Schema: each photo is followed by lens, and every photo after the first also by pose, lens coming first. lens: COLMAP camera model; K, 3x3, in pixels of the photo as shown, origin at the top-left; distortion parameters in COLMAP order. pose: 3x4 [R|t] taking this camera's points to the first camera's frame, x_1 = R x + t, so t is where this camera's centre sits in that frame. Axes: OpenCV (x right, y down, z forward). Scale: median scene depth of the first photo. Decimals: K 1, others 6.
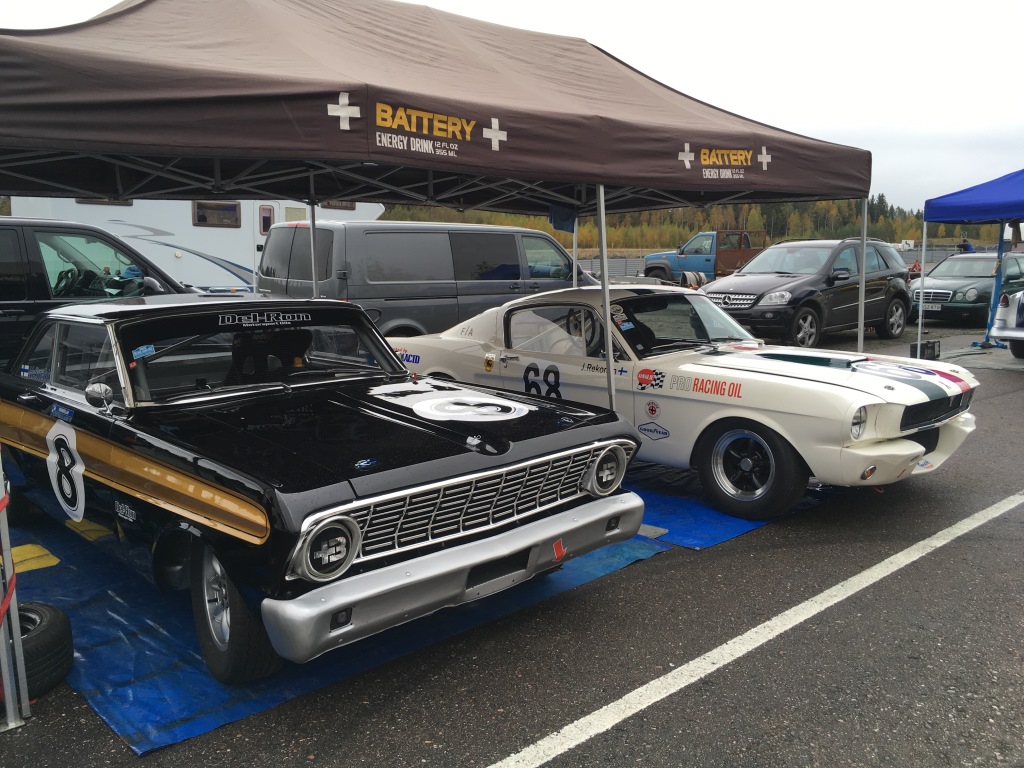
lens RADIAL K [[888.1, 0, 510.8], [0, 888.1, 383.5], [0, 0, 1]] dist [0.063546, -0.073012]
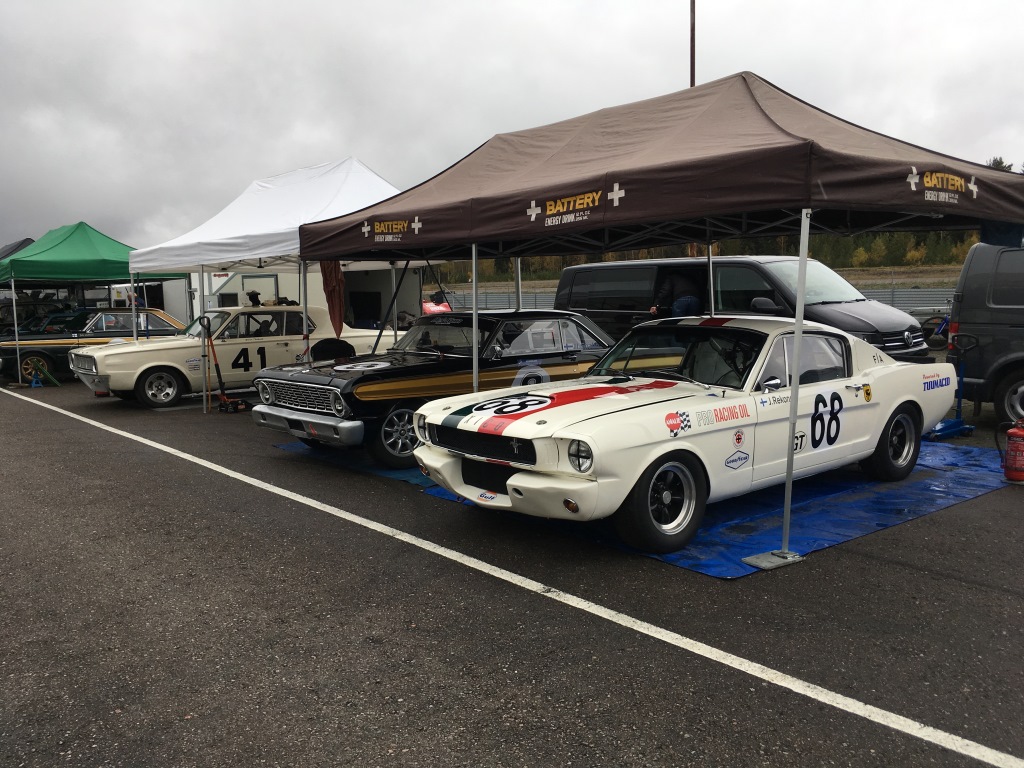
lens RADIAL K [[888.1, 0, 515.5], [0, 888.1, 386.0], [0, 0, 1]] dist [0.063546, -0.073012]
pose [[-0.060406, 0.114463, -0.991589, 1.931054], [-0.125697, 0.984623, 0.121316, -0.215182], [0.990228, 0.131968, -0.045089, 1.412992]]
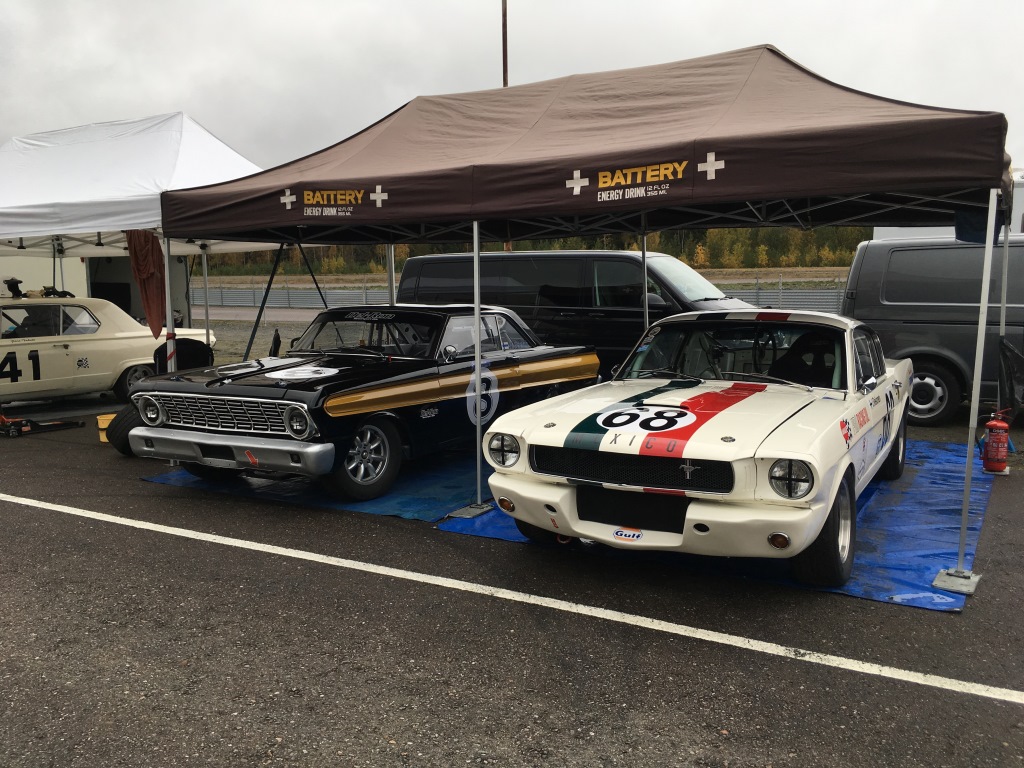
lens RADIAL K [[888.1, 0, 524.6], [0, 888.1, 389.2], [0, 0, 1]] dist [0.063546, -0.073012]
pose [[0.291611, 0.115984, -0.949479, 1.576771], [-0.135319, 0.987641, 0.079086, -0.122049], [0.946917, 0.105420, 0.303702, 0.869528]]
